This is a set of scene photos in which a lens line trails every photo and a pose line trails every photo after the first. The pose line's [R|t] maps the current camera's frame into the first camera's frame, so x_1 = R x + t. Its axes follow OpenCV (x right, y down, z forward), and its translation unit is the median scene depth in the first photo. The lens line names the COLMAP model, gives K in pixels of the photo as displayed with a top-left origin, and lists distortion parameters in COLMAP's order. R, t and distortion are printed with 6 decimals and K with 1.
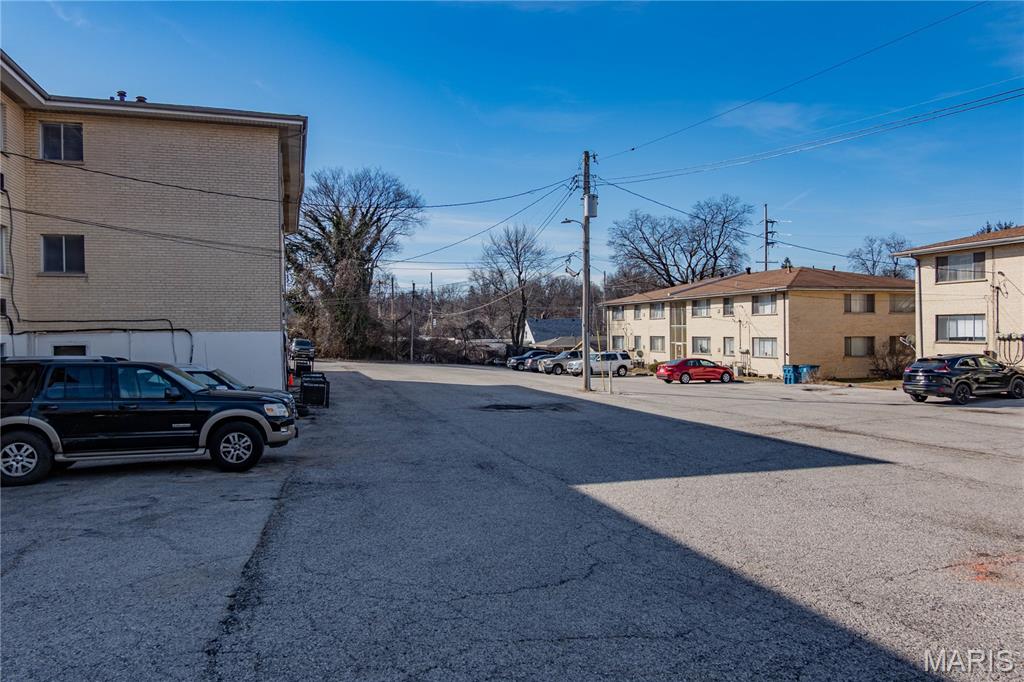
lens RADIAL K [[689.1, 0, 512.0], [0, 689.1, 341.0], [0, 0, 1]] dist [0.004458, 0.001569]
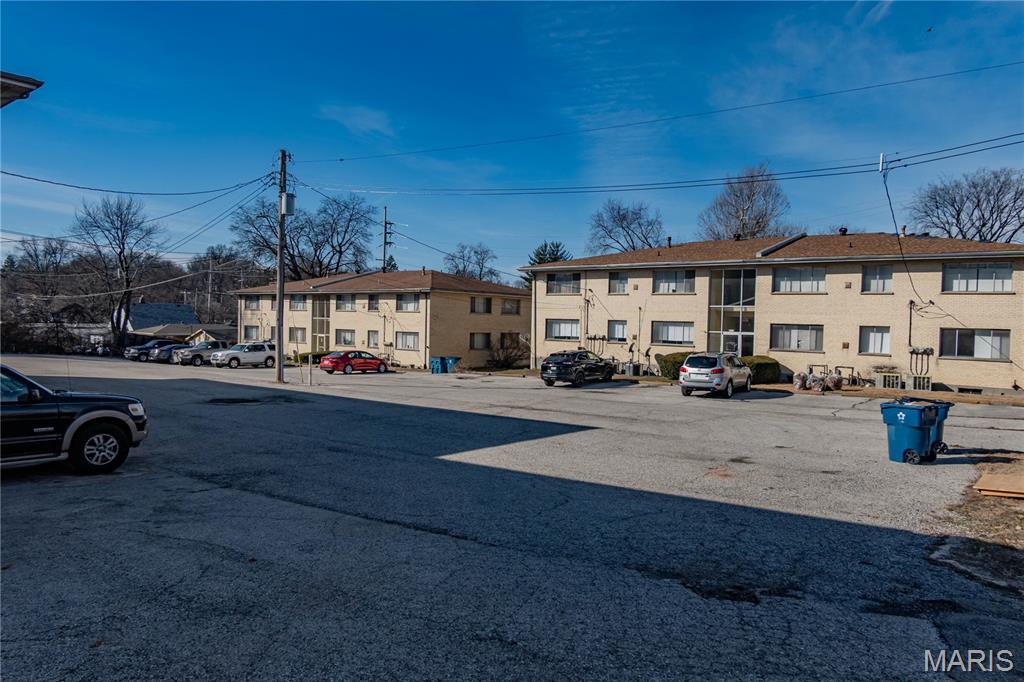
lens RADIAL K [[689.1, 0, 512.0], [0, 689.1, 341.0], [0, 0, 1]] dist [0.004458, 0.001569]
pose [[0.836298, 0.012766, 0.548127, -0.107591], [-0.021860, 0.999710, 0.010069, -0.005502], [-0.547839, -0.020403, 0.836335, -0.034327]]
